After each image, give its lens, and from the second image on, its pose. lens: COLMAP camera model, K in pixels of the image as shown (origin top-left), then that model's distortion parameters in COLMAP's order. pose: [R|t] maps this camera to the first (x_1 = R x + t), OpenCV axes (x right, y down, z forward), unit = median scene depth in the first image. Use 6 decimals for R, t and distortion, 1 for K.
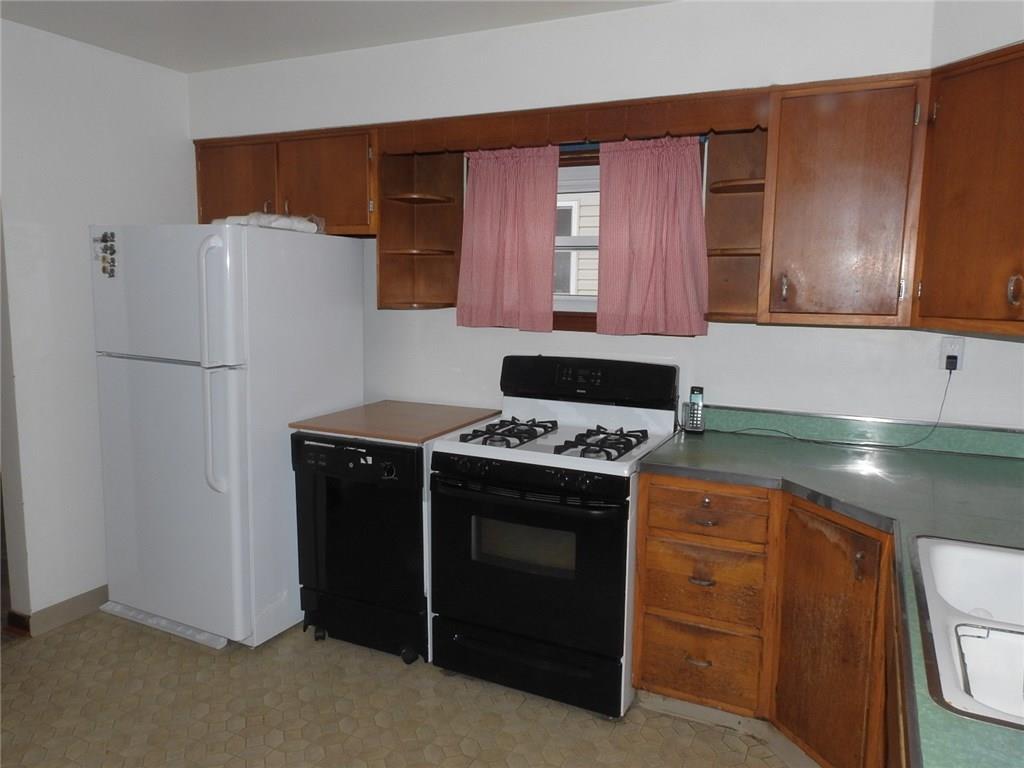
lens RADIAL K [[732.8, 0, 509.1], [0, 732.8, 389.6], [0, 0, 1]] dist [-0.005297, 0.006123]
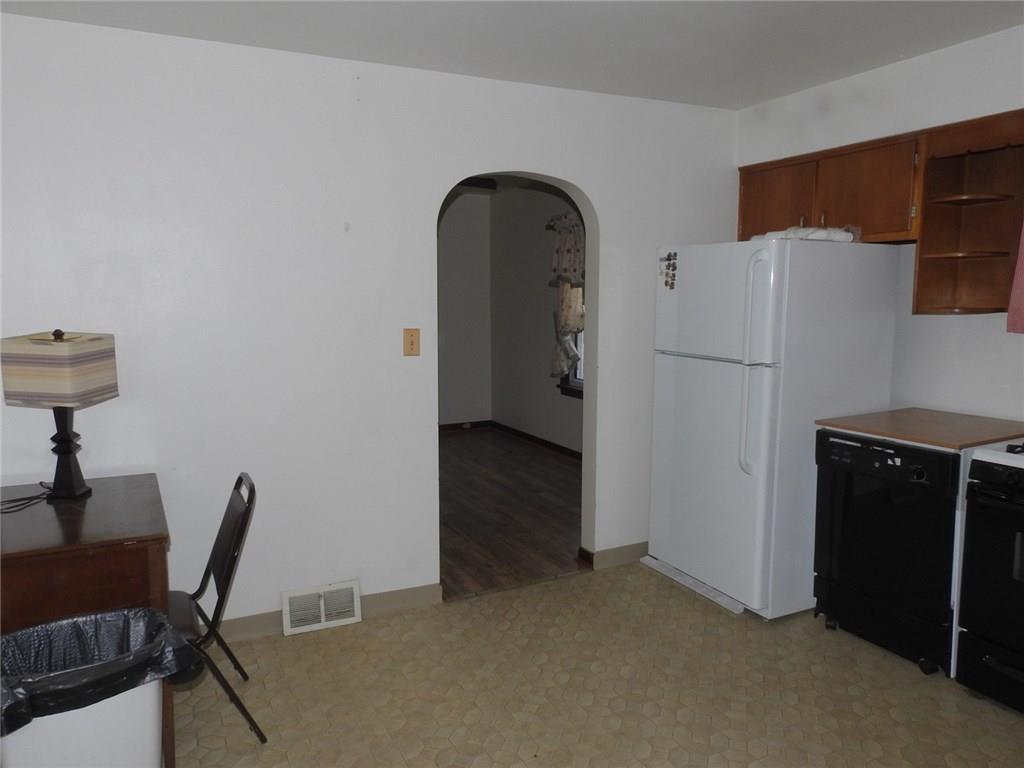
lens RADIAL K [[732.8, 0, 509.1], [0, 732.8, 389.6], [0, 0, 1]] dist [-0.005297, 0.006123]
pose [[0.797743, 0.055012, -0.600483, -0.015277], [-0.065552, 0.997840, 0.004329, 0.026182], [0.599424, 0.035909, 0.799626, -0.133096]]
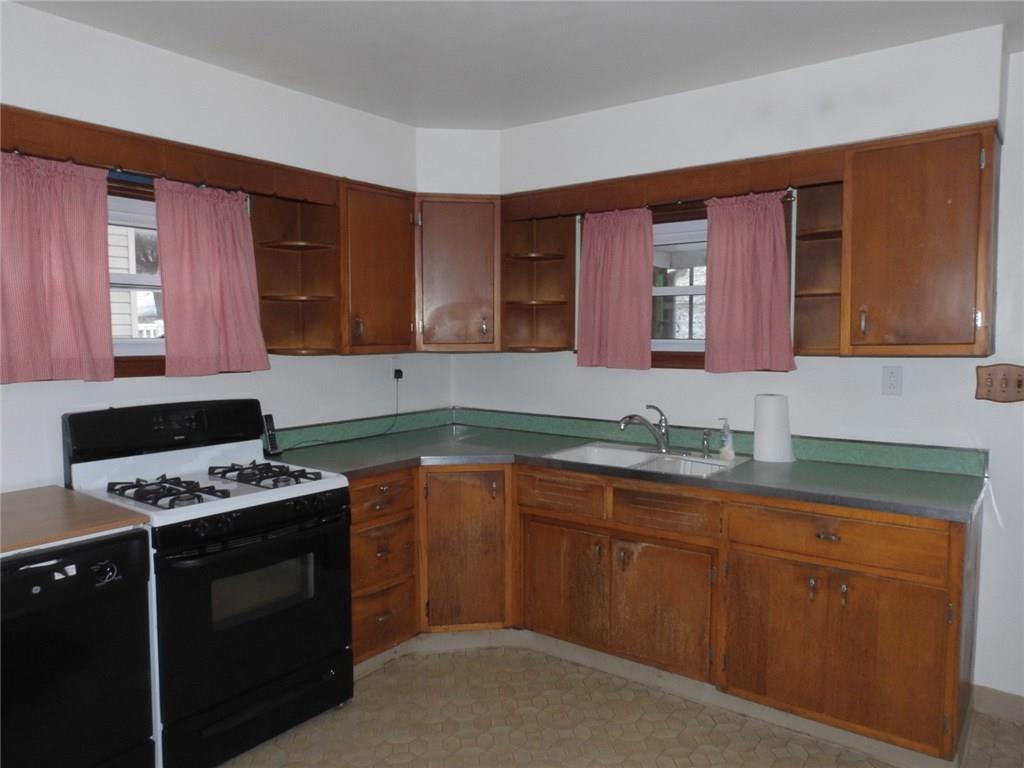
lens RADIAL K [[732.8, 0, 509.1], [0, 732.8, 389.6], [0, 0, 1]] dist [-0.005297, 0.006123]
pose [[0.185519, -0.090920, 0.978425, -0.755405], [0.145165, 0.987321, 0.064221, -0.058980], [-0.971859, 0.130119, 0.196365, 0.398370]]
